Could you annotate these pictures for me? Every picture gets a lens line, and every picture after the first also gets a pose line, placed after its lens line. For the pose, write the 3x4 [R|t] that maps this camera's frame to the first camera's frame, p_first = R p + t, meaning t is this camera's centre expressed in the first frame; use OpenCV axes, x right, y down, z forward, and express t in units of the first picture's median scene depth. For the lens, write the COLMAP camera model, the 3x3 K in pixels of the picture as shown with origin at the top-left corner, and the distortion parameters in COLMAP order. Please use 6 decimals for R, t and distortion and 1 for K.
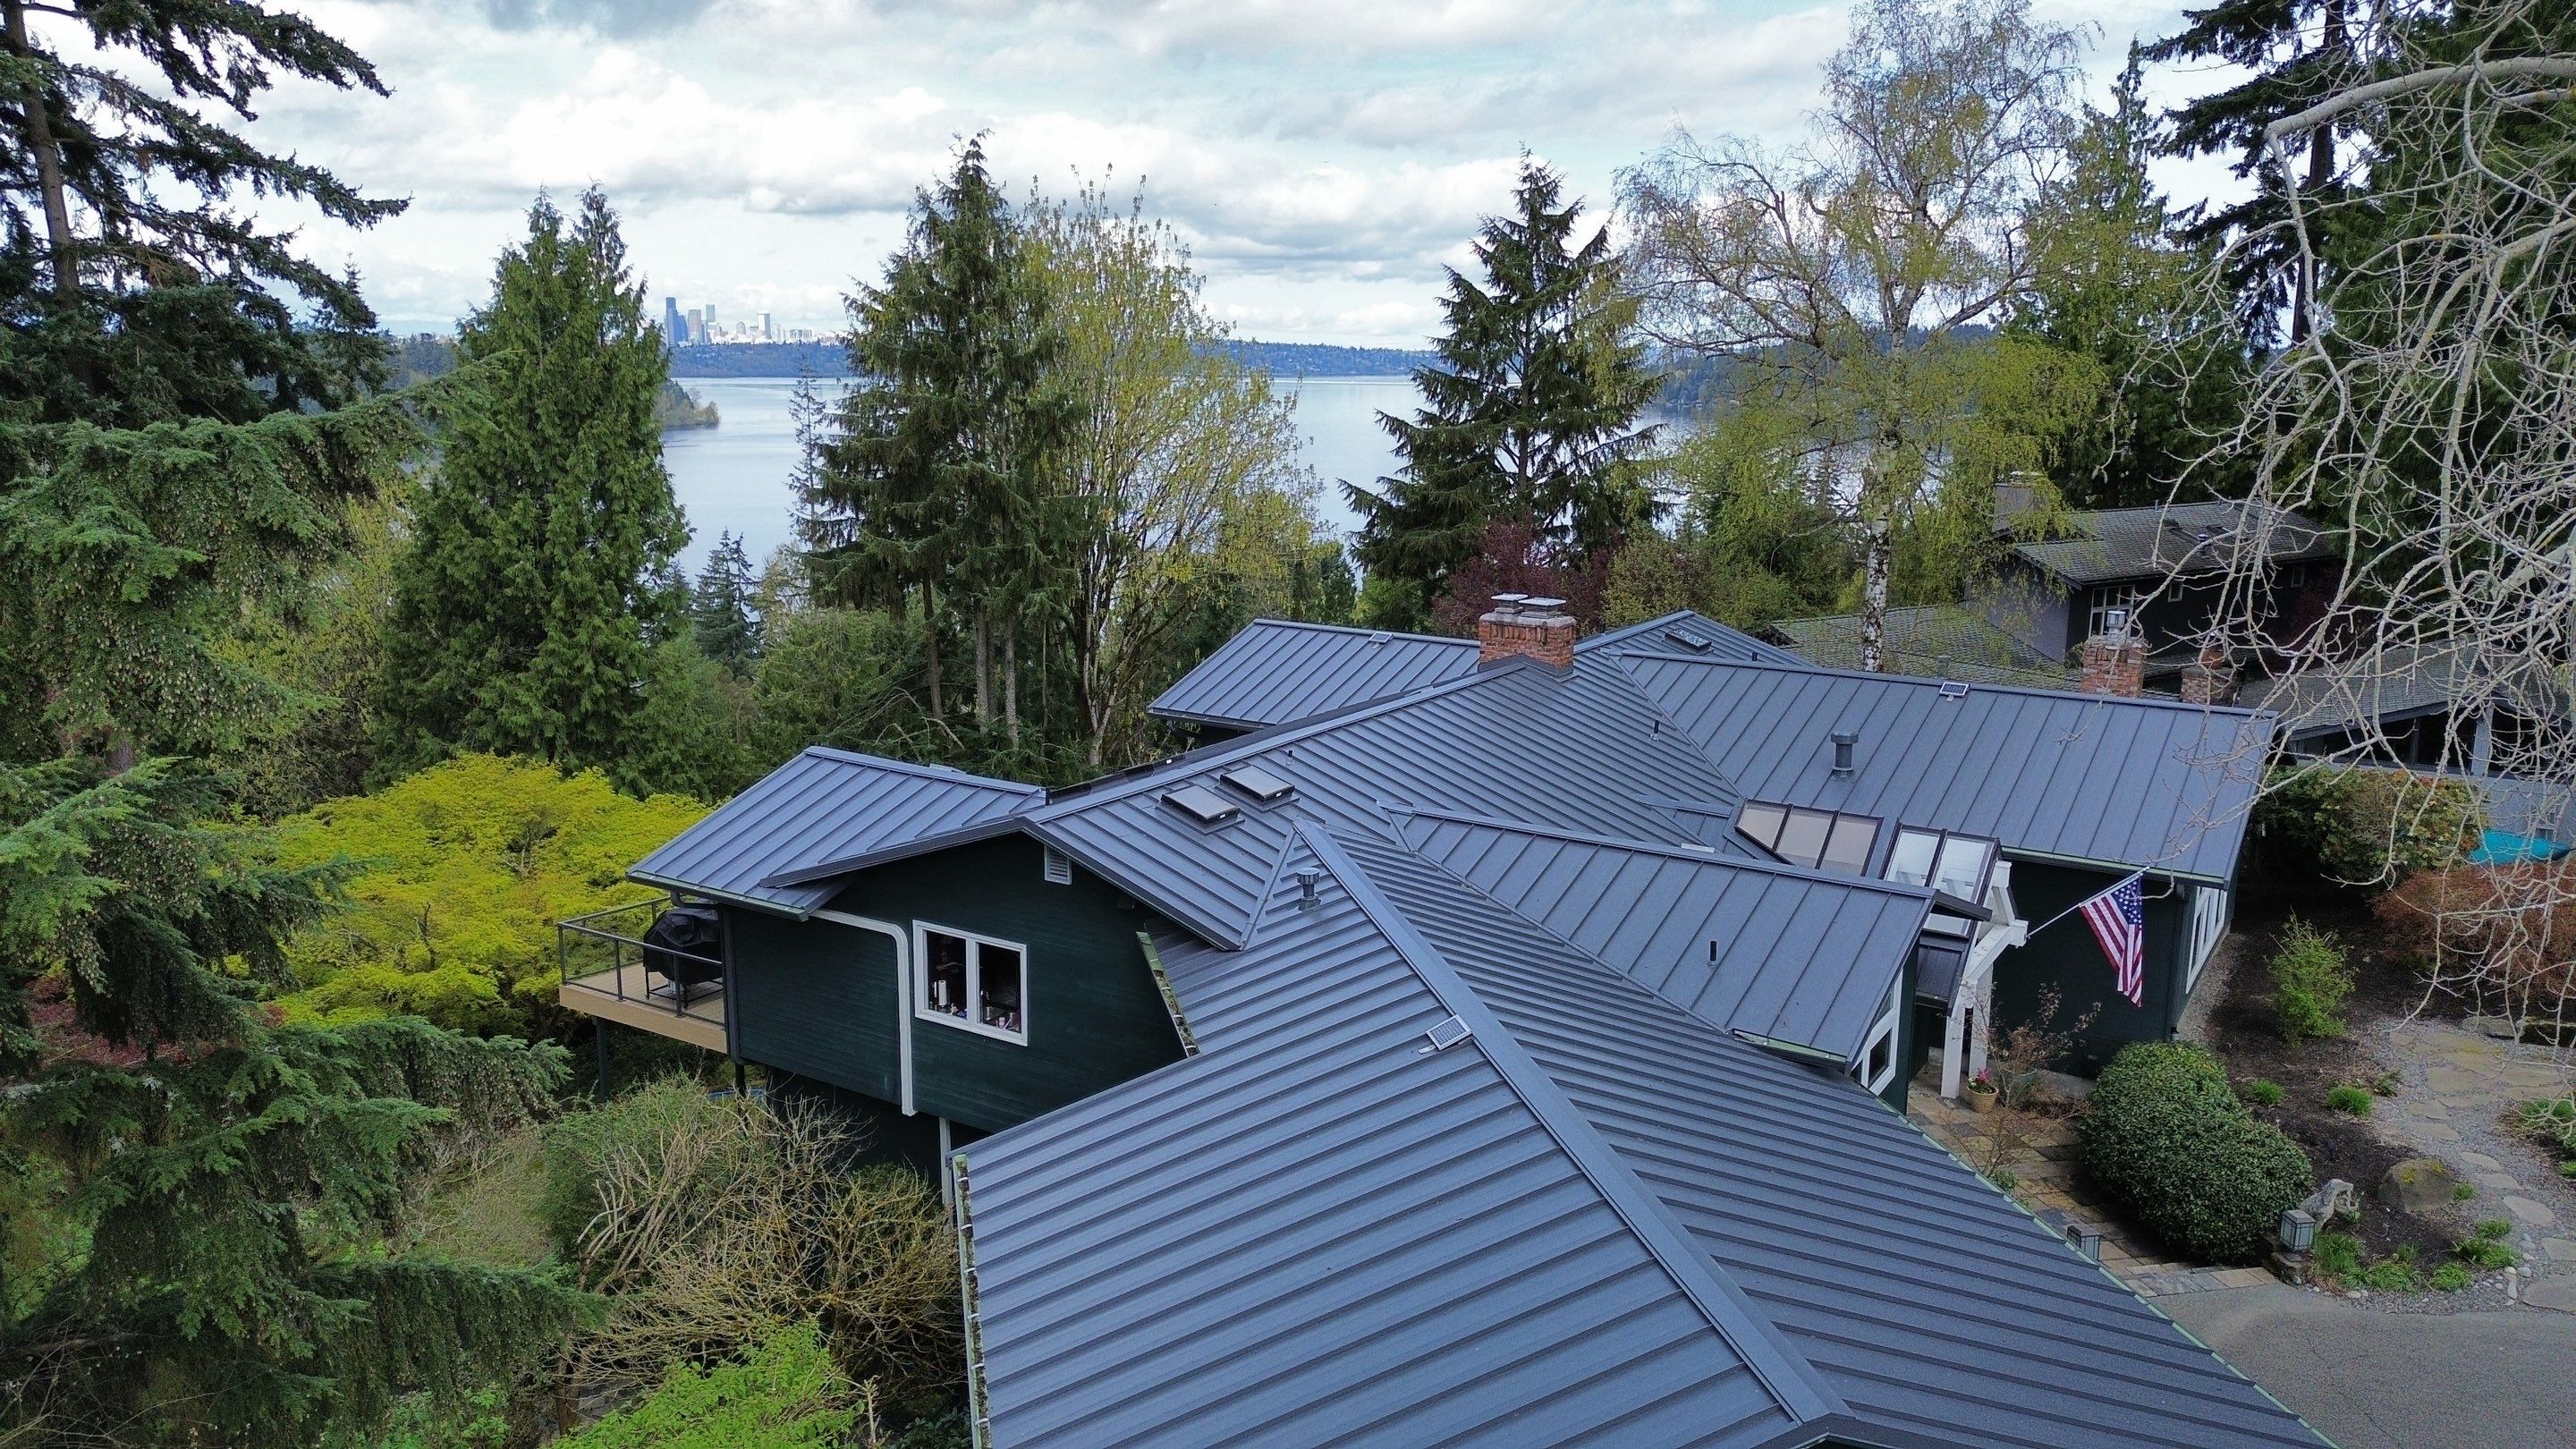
lens RADIAL K [[1814.5, 0, 1288.2], [0, 1814.5, 719.5], [0, 0, 1]] dist [0.083901, -0.085361]
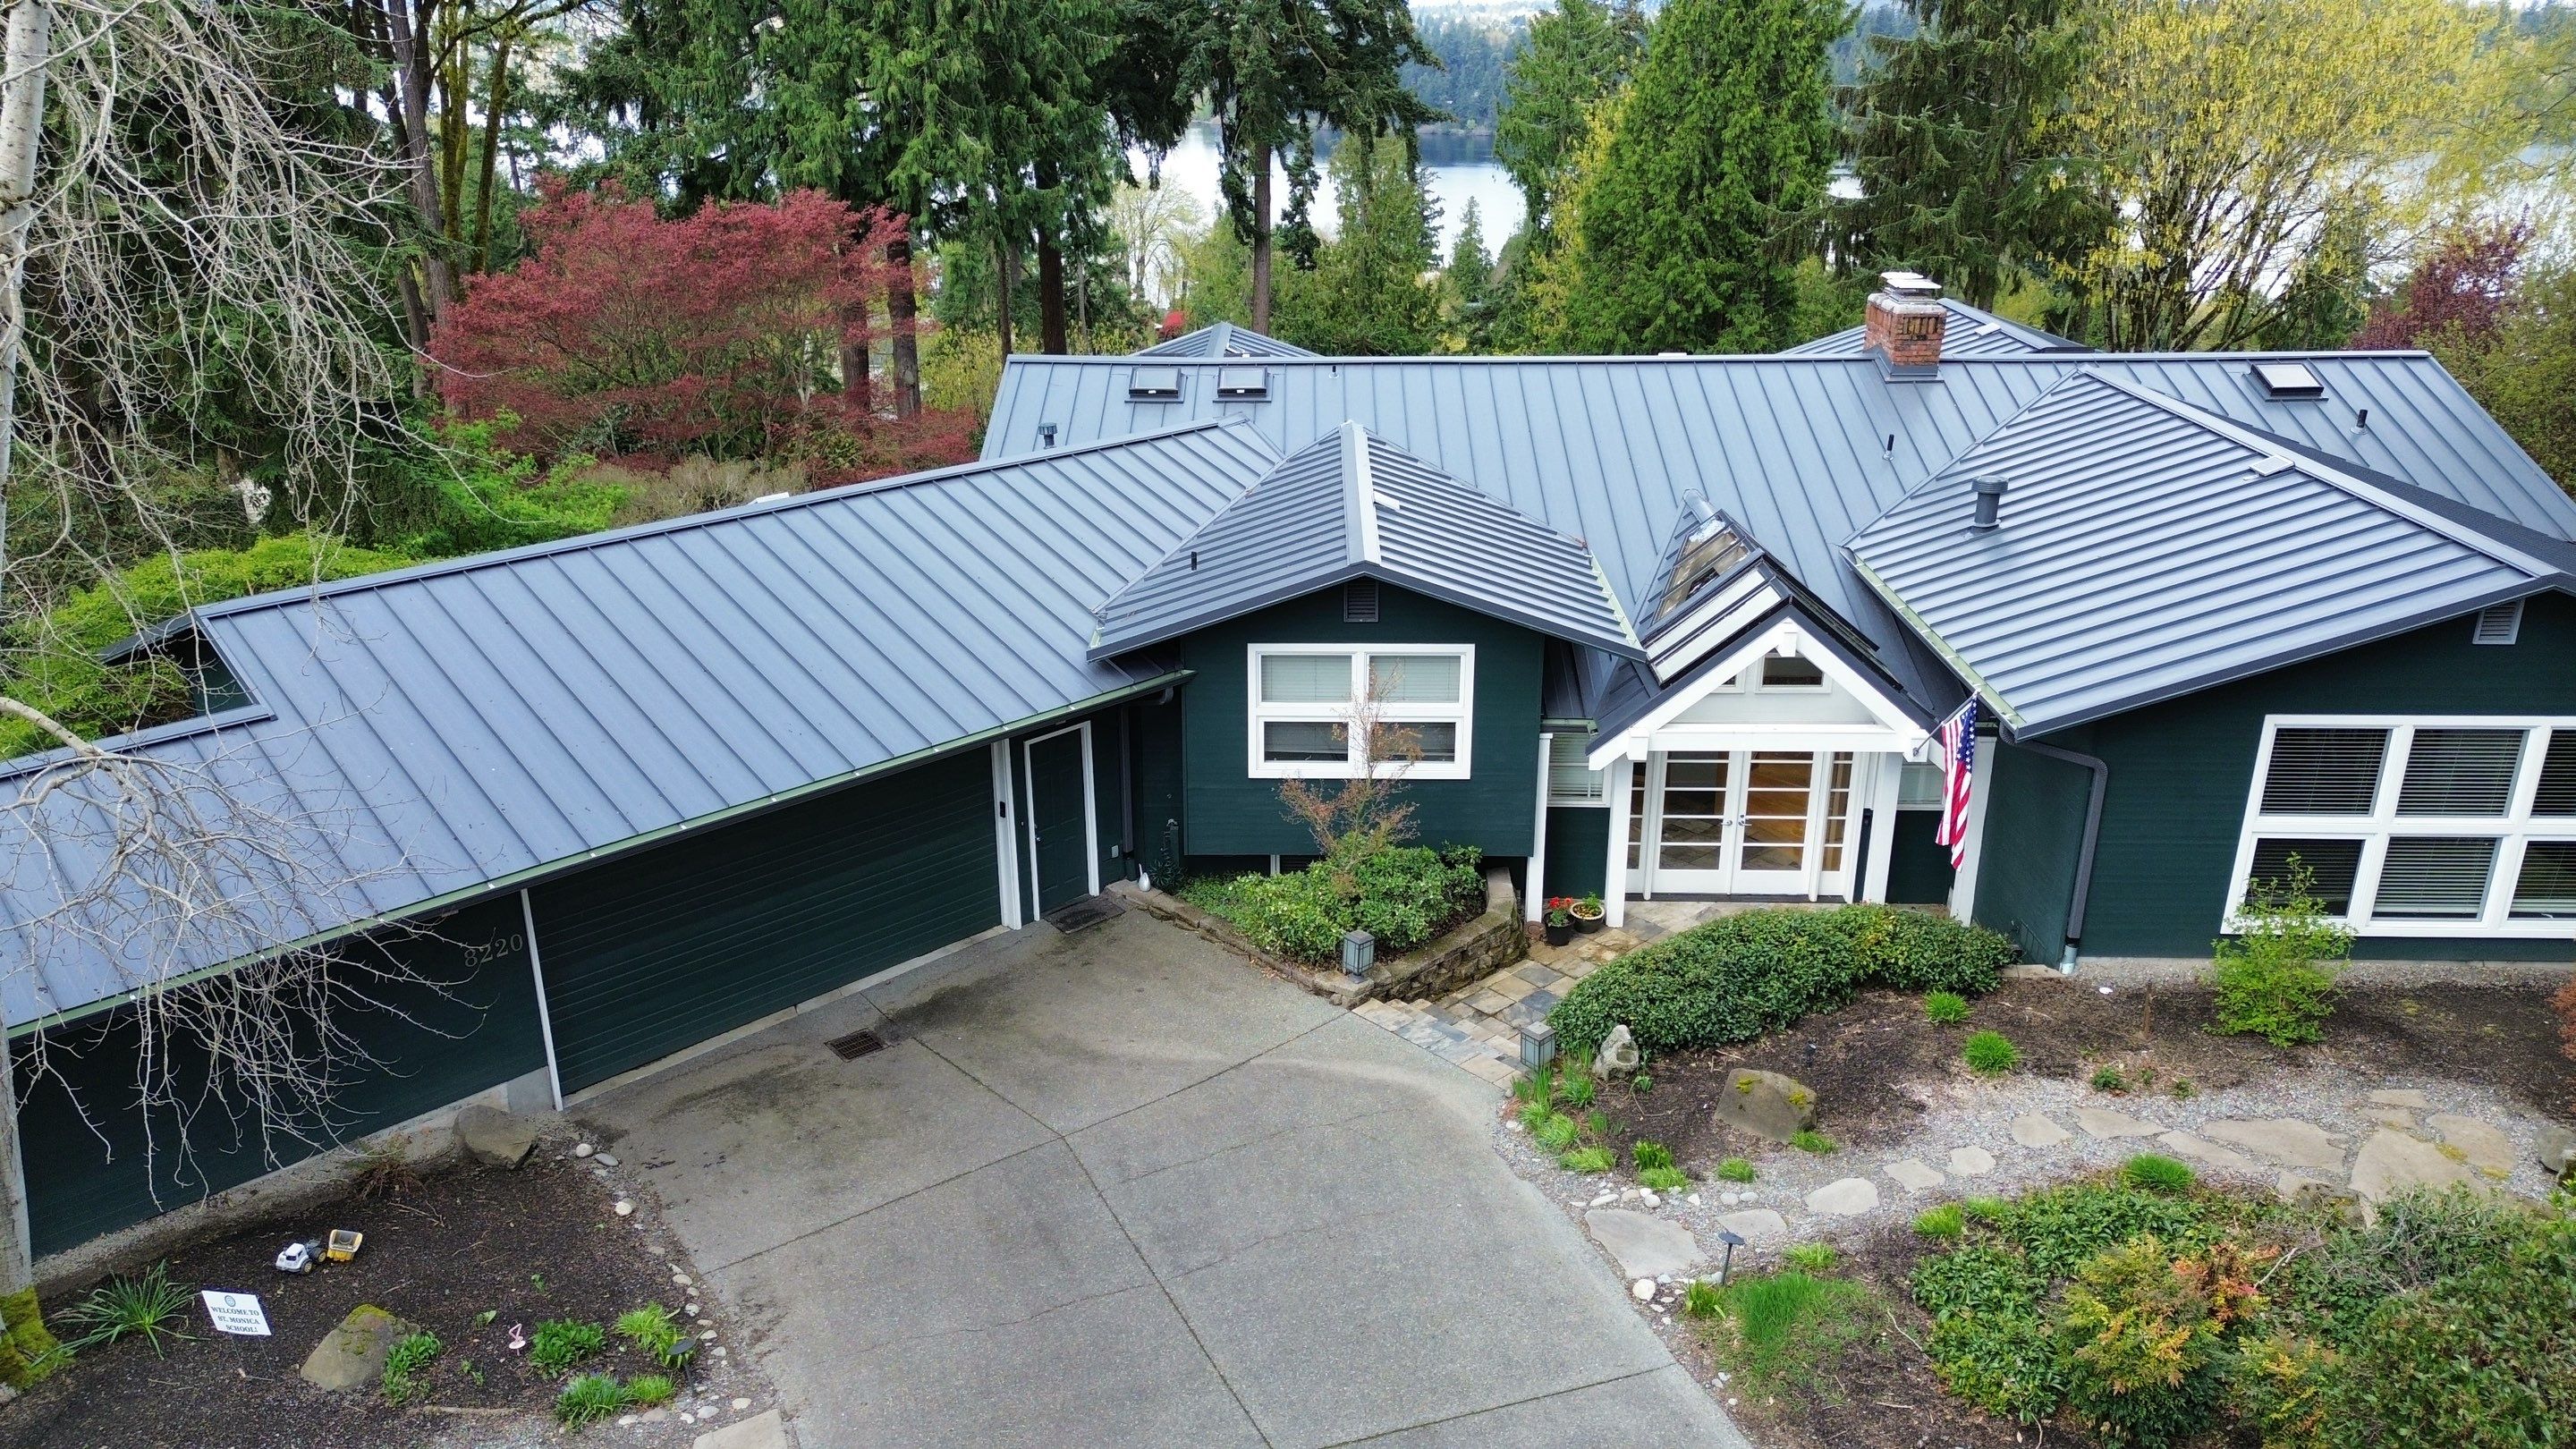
lens RADIAL K [[1814.5, 0, 1288.2], [0, 1814.5, 719.5], [0, 0, 1]] dist [0.083901, -0.085361]
pose [[0.533440, 0.296018, -0.792348, 0.510716], [-0.162910, 0.955178, 0.247174, -0.024976], [0.830001, -0.002771, 0.557755, 0.205354]]
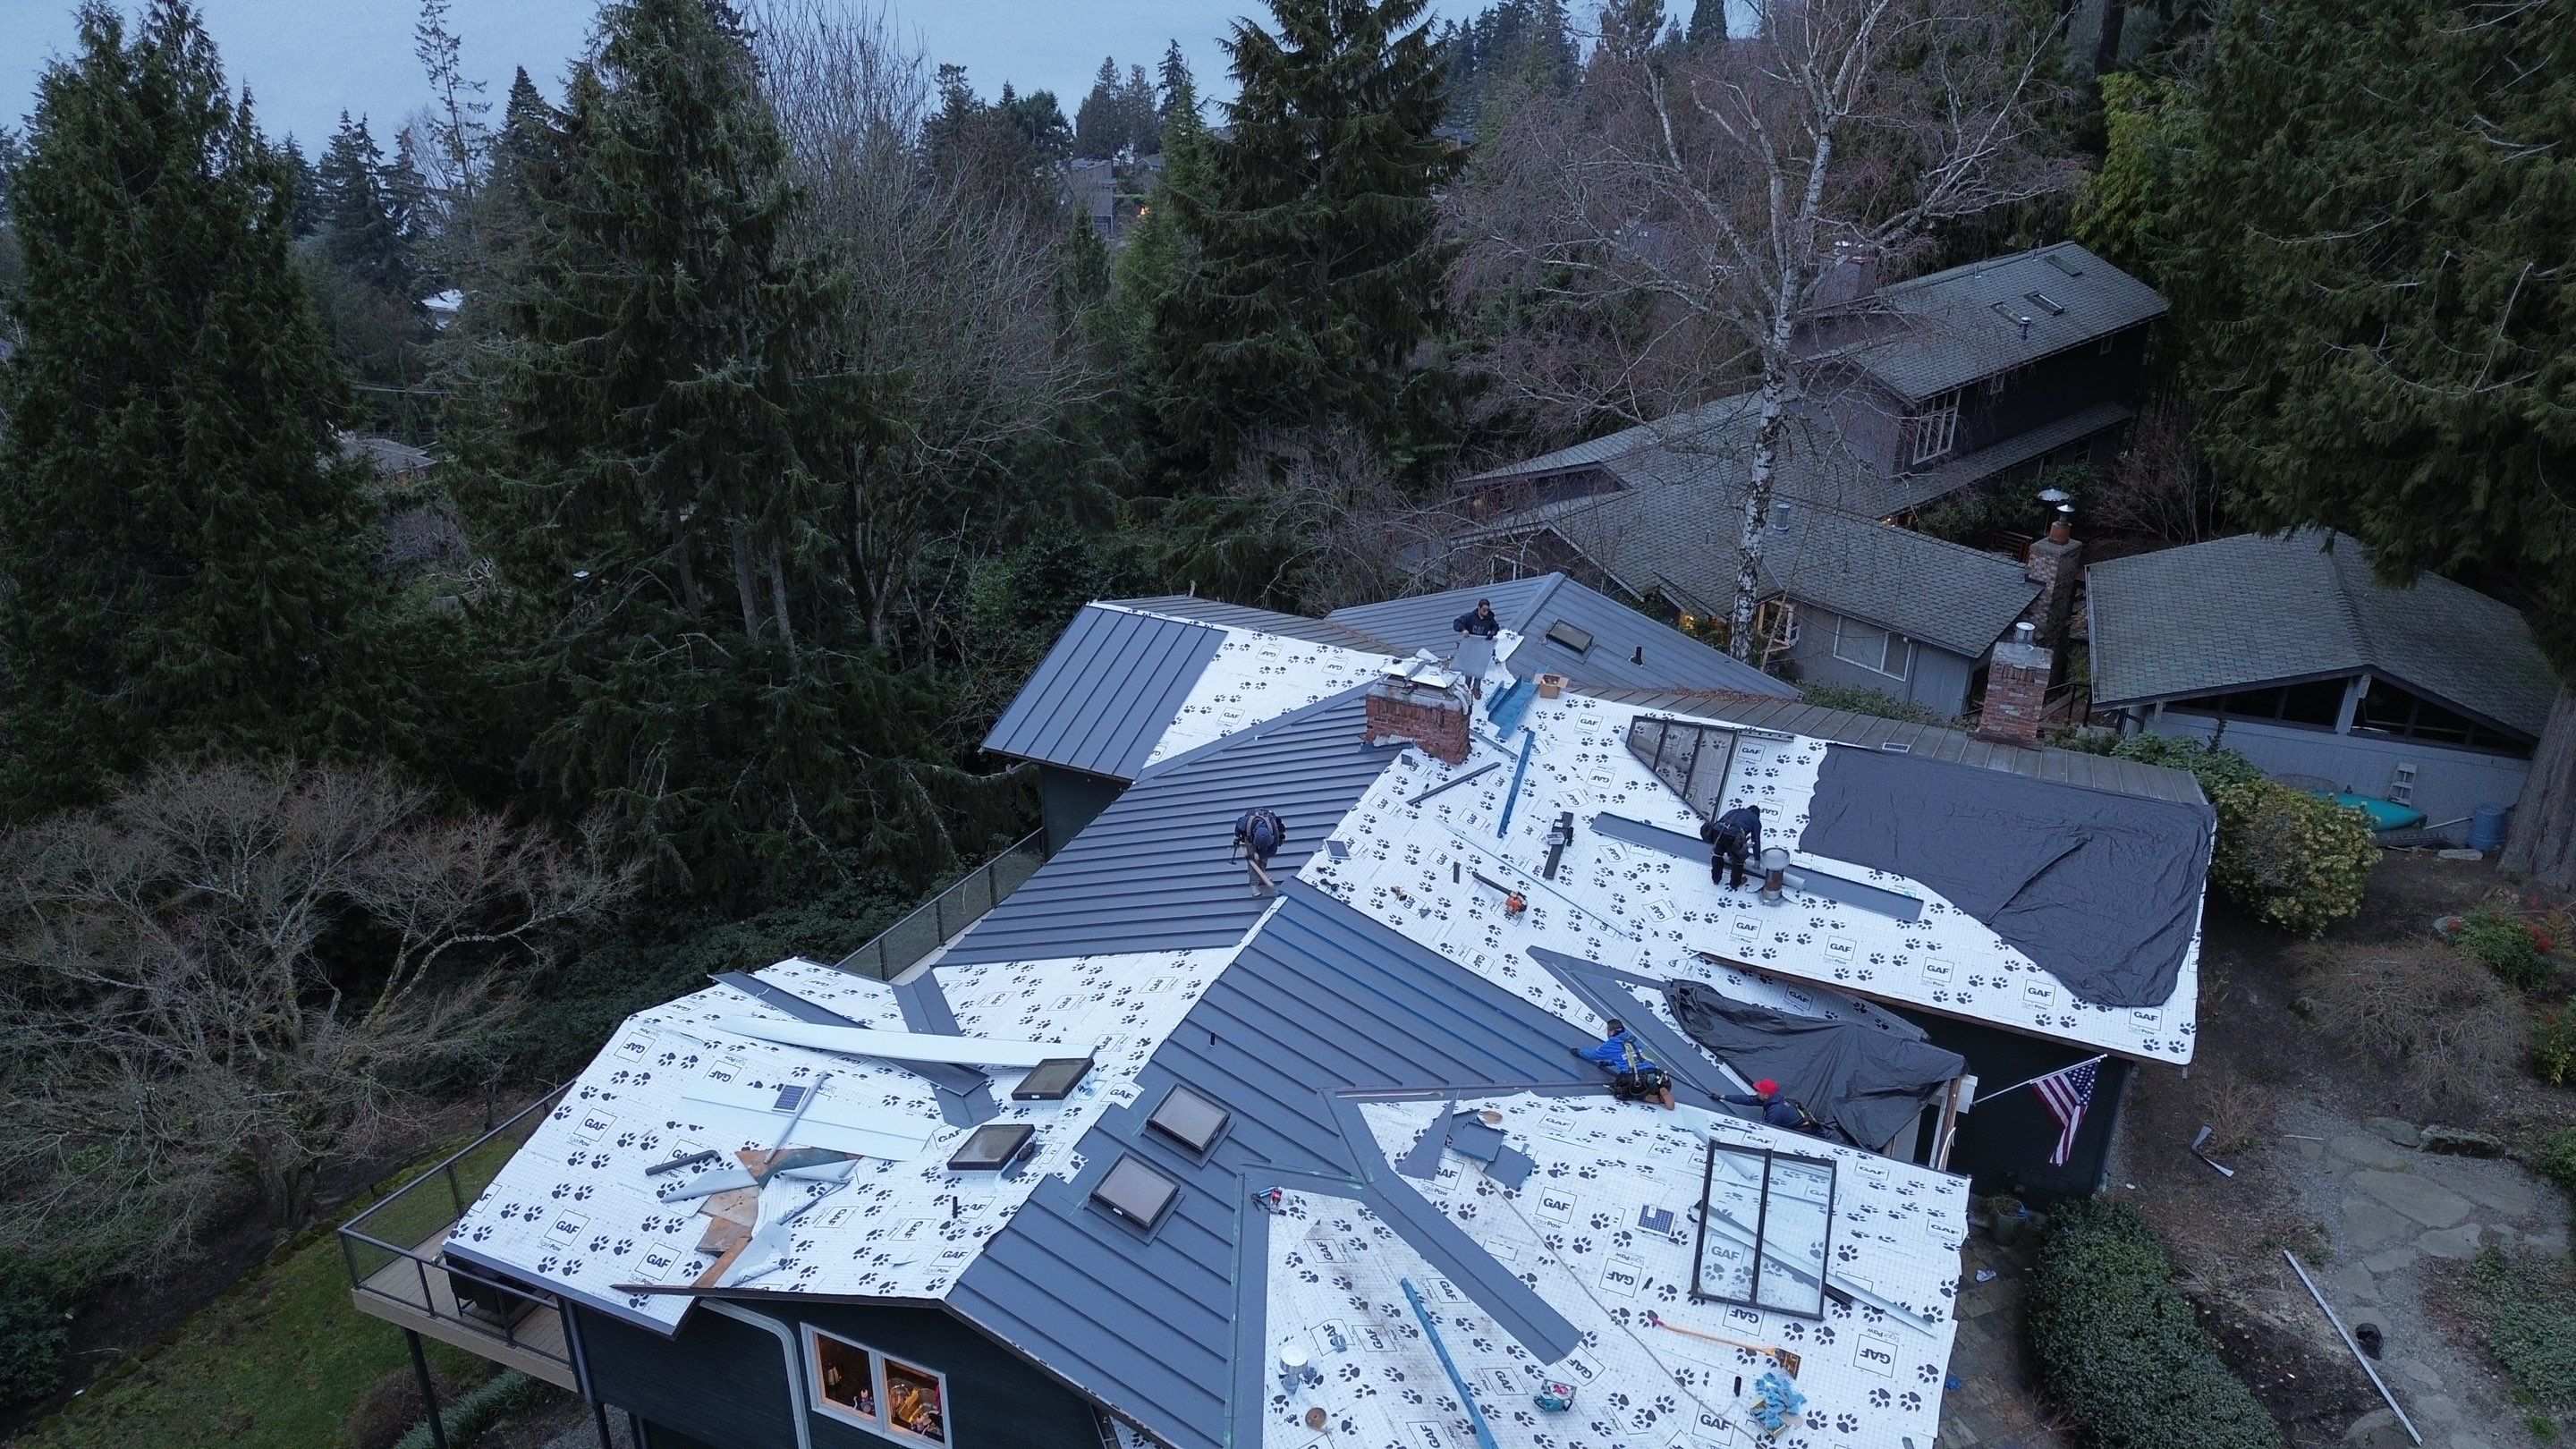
lens RADIAL K [[1814.5, 0, 1288.2], [0, 1814.5, 719.5], [0, 0, 1]] dist [0.083901, -0.085361]
pose [[0.987709, -0.072575, 0.138437, -0.040662], [0.034802, 0.965549, 0.257882, -0.196967], [-0.152383, -0.249895, 0.956207, 0.109420]]
